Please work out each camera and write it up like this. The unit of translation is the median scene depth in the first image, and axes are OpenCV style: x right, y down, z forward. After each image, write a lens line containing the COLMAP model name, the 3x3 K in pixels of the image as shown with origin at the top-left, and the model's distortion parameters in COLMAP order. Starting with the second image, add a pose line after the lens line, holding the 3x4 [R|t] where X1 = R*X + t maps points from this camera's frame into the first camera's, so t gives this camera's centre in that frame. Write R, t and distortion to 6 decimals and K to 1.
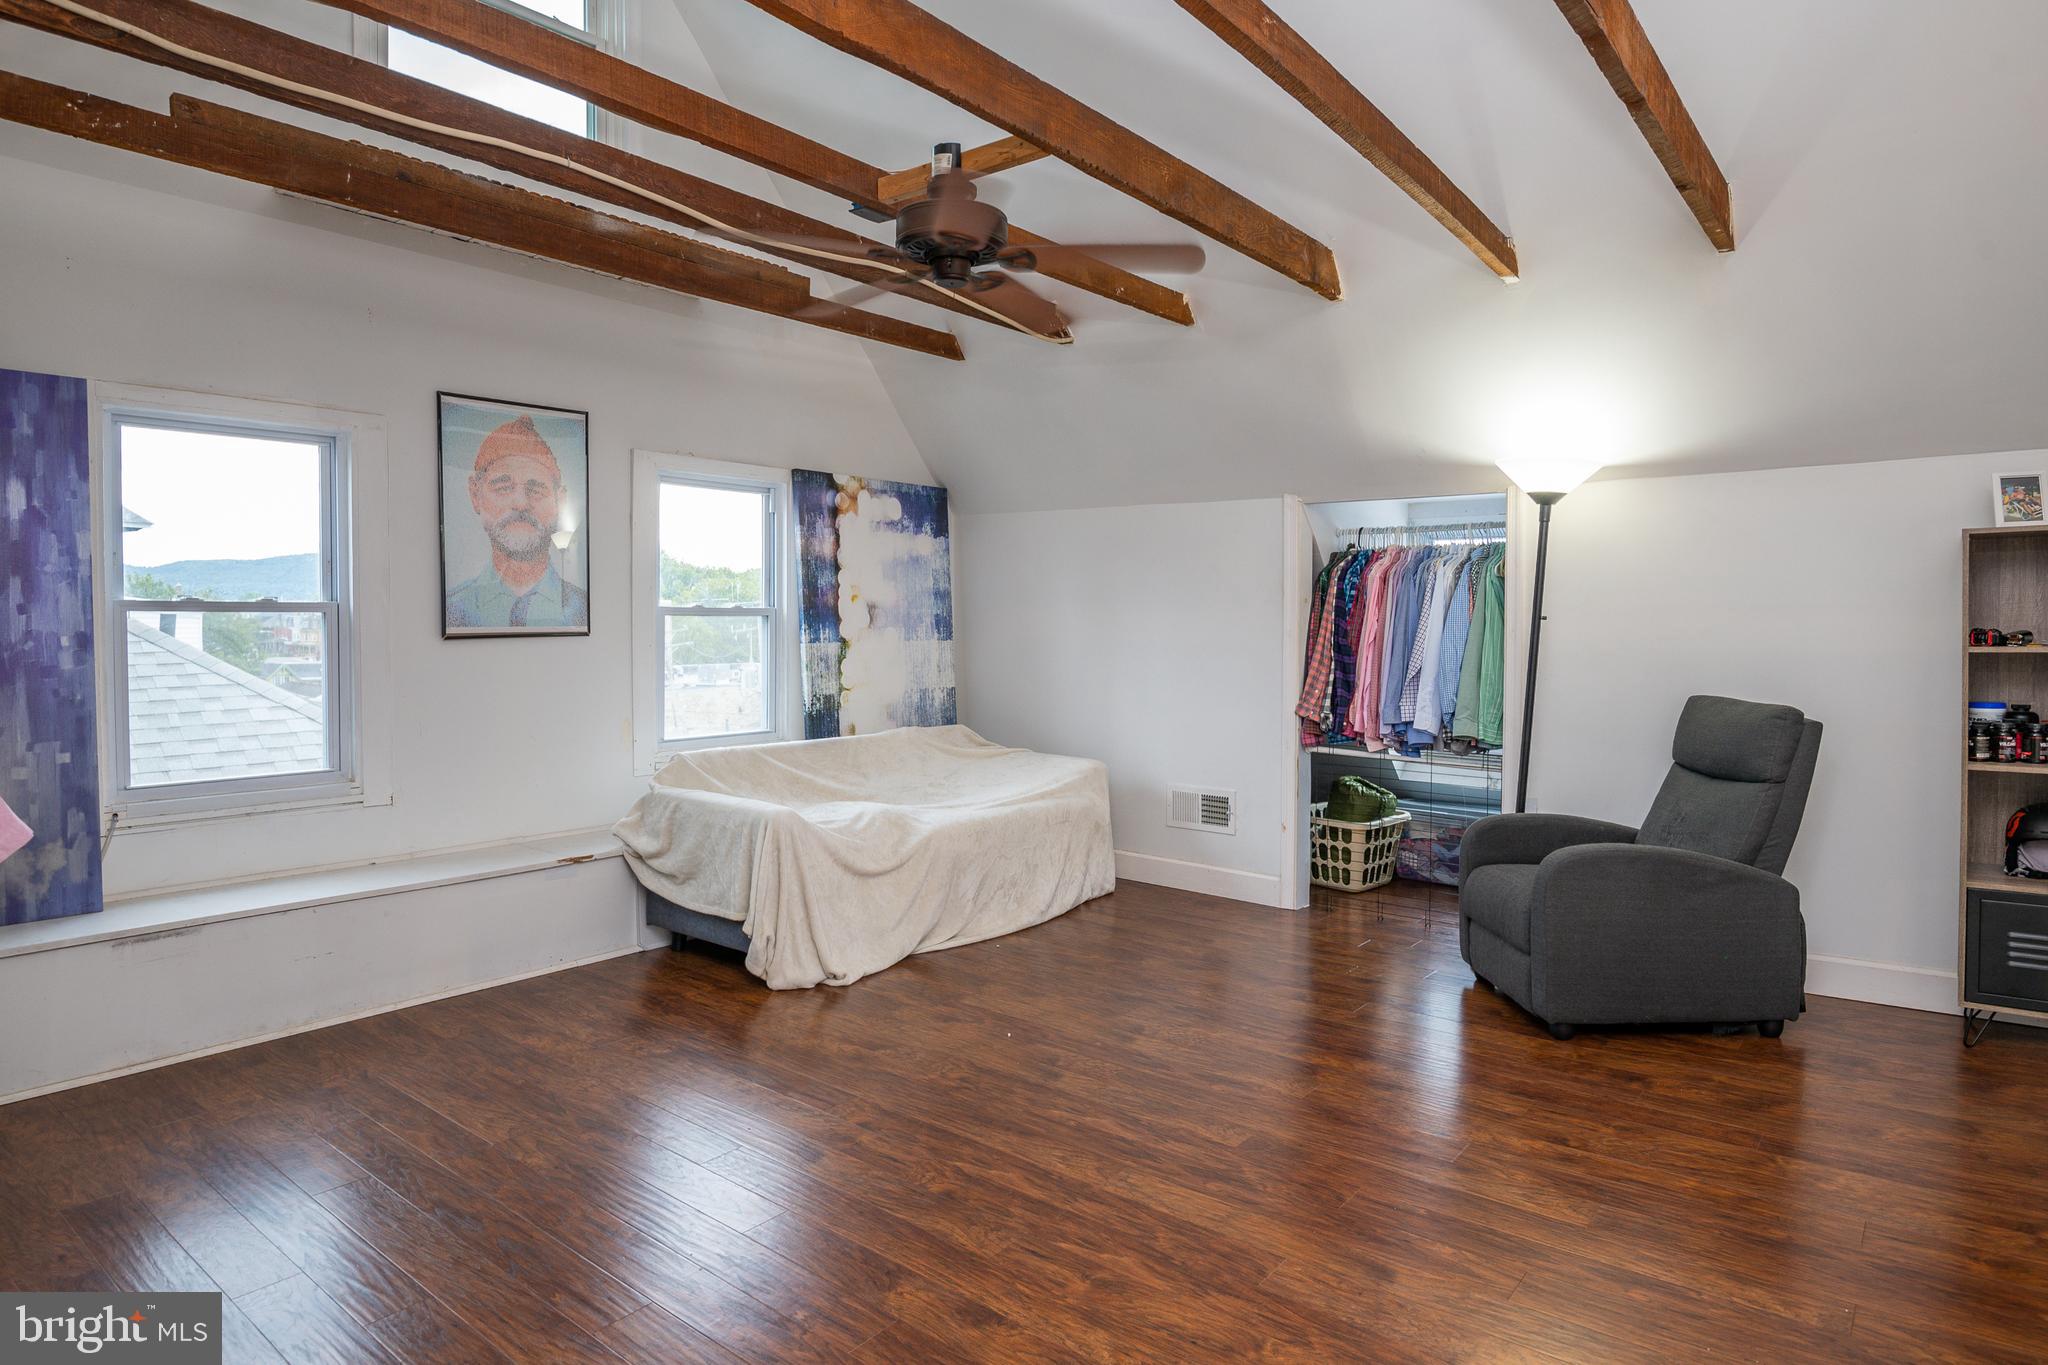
lens RADIAL K [[1154.0, 0, 996.5], [0, 1154.0, 647.9], [0, 0, 1]] dist [0.004765, -0.022433]
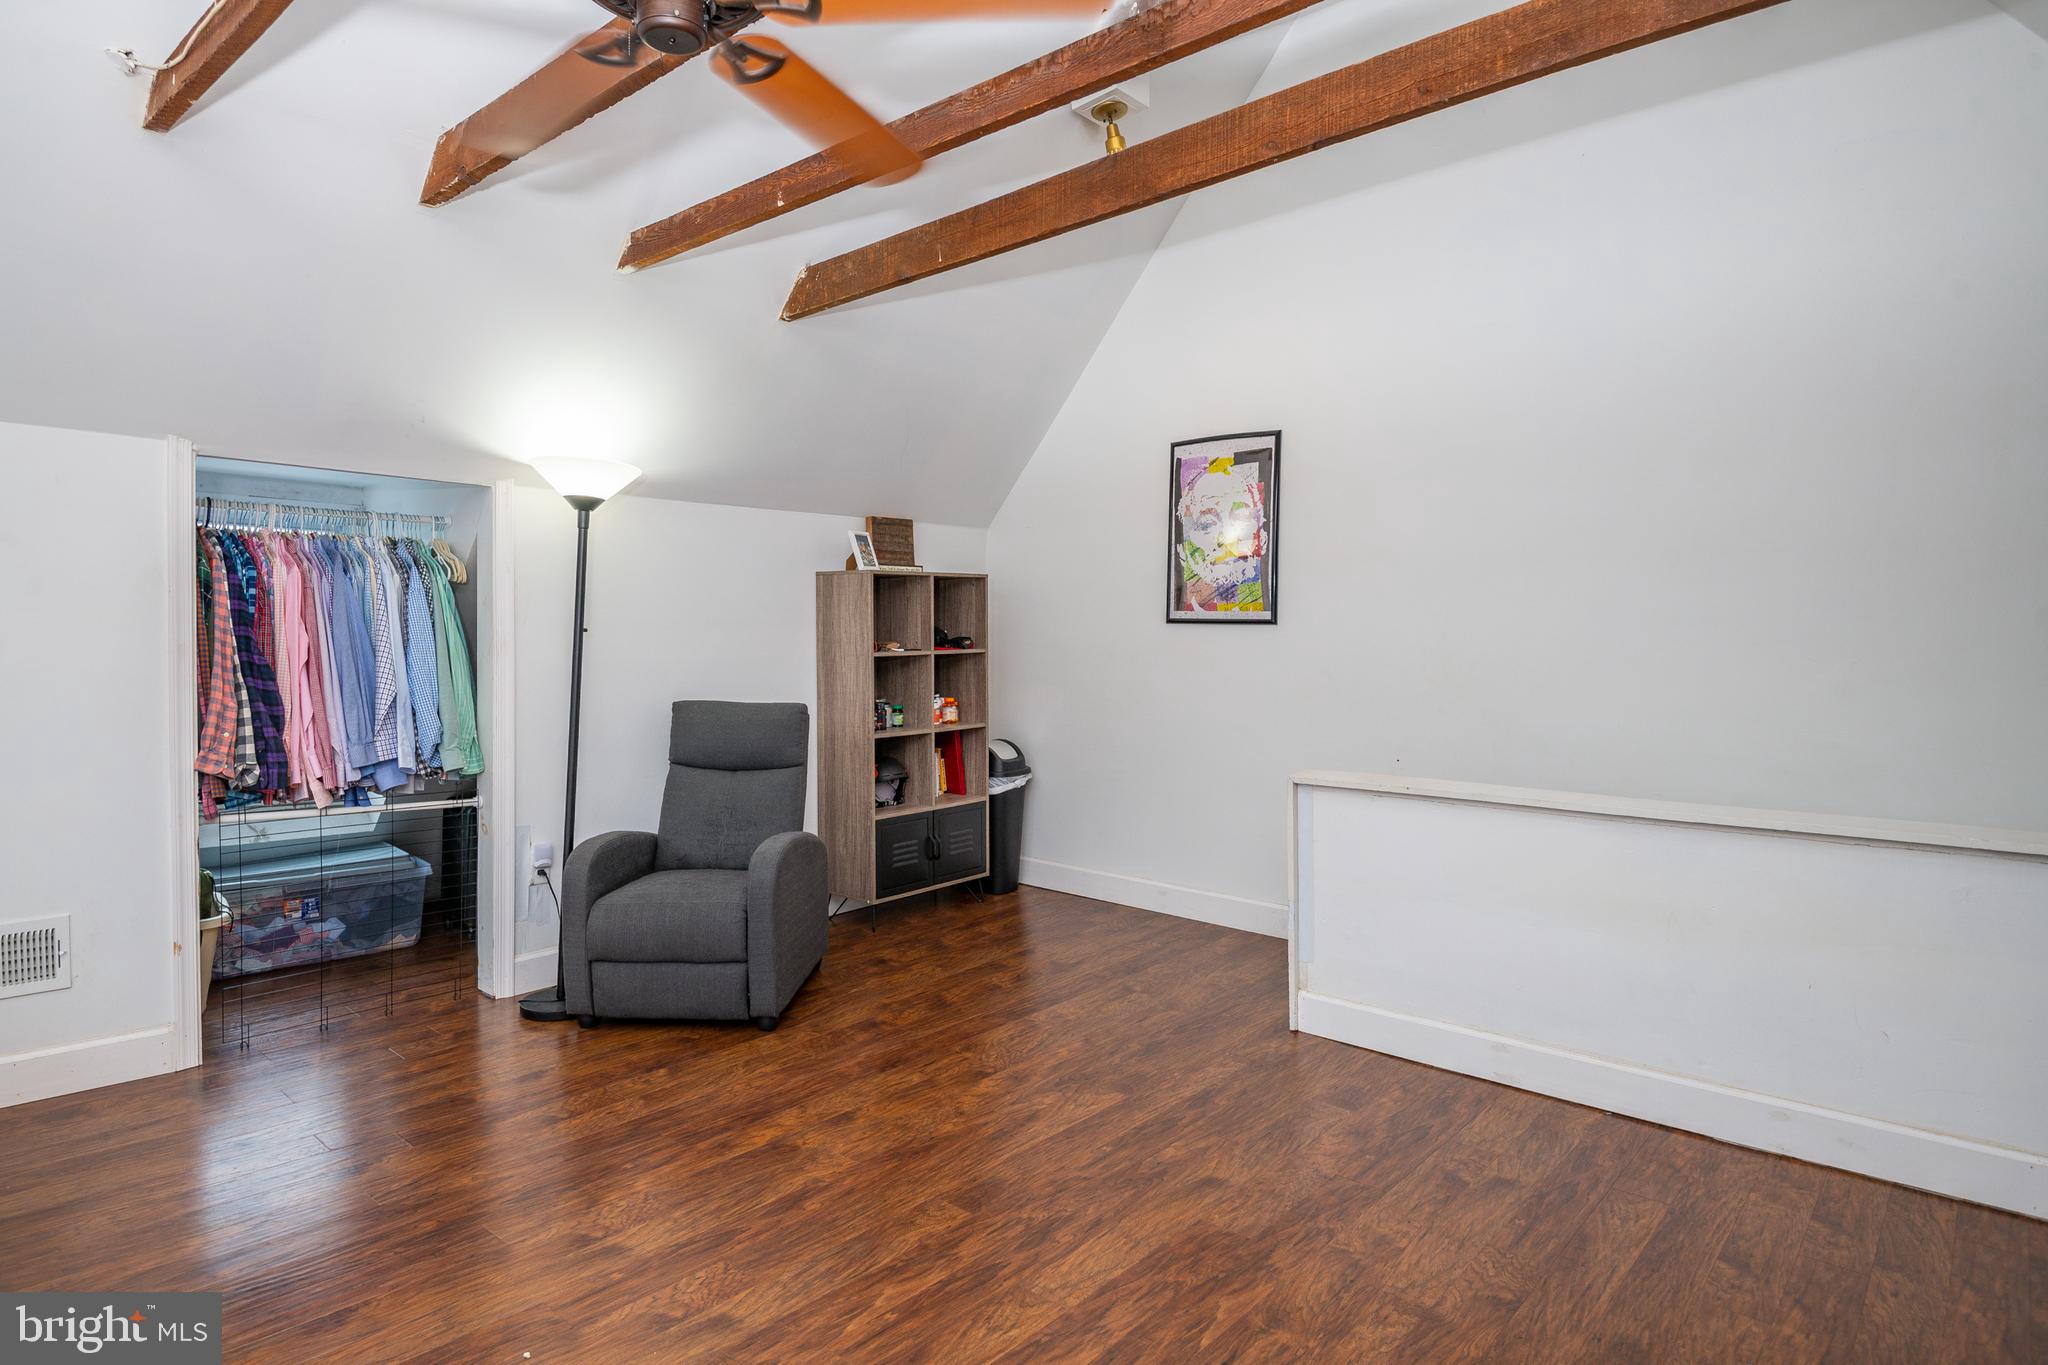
lens RADIAL K [[1134.8, 0, 1022.7], [0, 1134.8, 657.8], [0, 0, 1]] dist [0.004715, -0.022136]
pose [[0.040733, -0.027531, 0.998791, -0.450409], [0.014887, 0.999526, 0.026944, -0.023010], [-0.999059, 0.013771, 0.041123, 0.606008]]
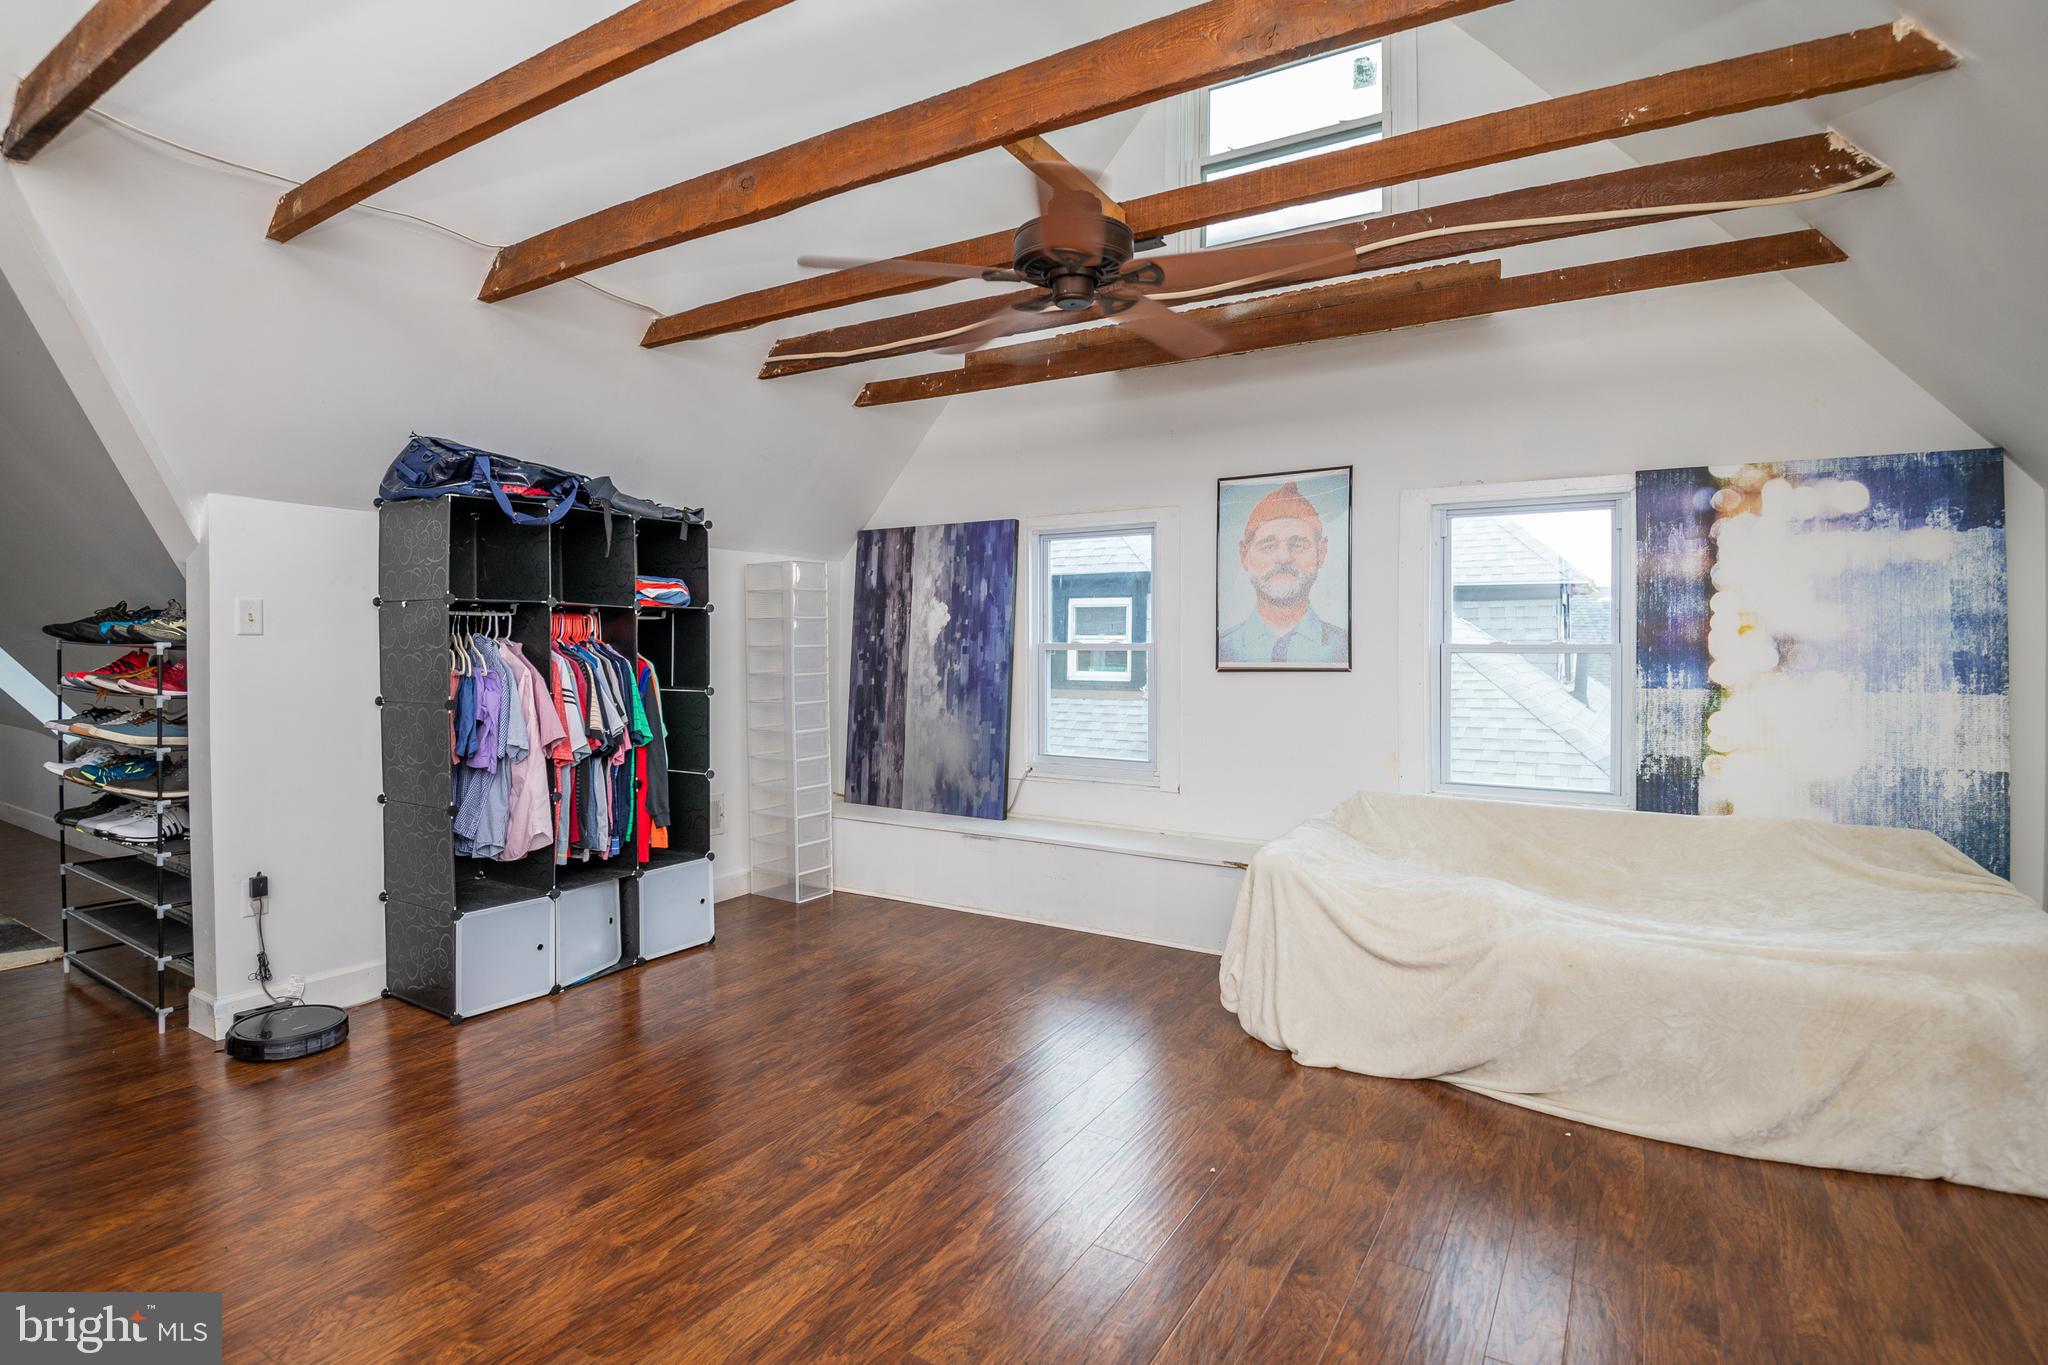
lens RADIAL K [[987.6, 0, 1058.9], [0, 987.6, 638.2], [0, 0, 1]] dist [0.003235, -0.031991]
pose [[0.171798, -0.016850, -0.984988, 0.568133], [-0.031560, 0.999246, -0.022599, -0.013947], [0.984627, 0.034969, 0.171137, 0.641184]]
